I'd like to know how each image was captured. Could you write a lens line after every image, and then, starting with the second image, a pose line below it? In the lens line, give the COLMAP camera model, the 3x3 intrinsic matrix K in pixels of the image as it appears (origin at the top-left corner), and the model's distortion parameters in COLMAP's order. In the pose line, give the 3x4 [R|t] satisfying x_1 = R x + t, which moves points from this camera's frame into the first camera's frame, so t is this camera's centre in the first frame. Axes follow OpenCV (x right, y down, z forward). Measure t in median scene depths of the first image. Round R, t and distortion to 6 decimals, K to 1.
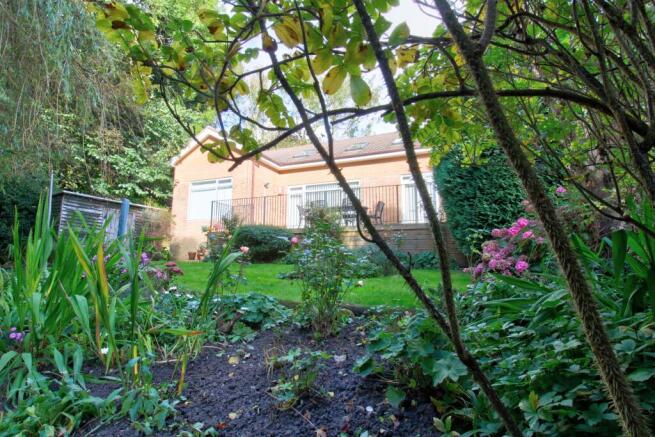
lens RADIAL K [[308.0, 0, 327.5], [0, 308.0, 218.5], [0, 0, 1]] dist [-0.024880, -0.000242]
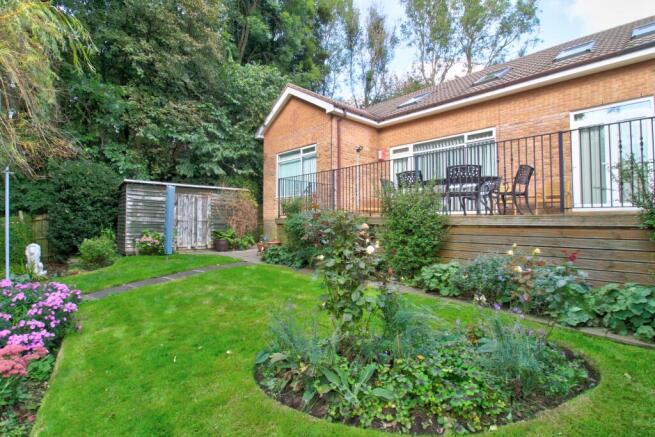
lens RADIAL K [[322.3, 0, 327.5], [0, 322.3, 218.5], [0, 0, 1]] dist [-0.001211, -0.000267]
pose [[0.917268, -0.009444, -0.398157, 0.050080], [0.055673, 0.992944, 0.104707, -0.026663], [0.394359, -0.118211, 0.911322, 0.209344]]
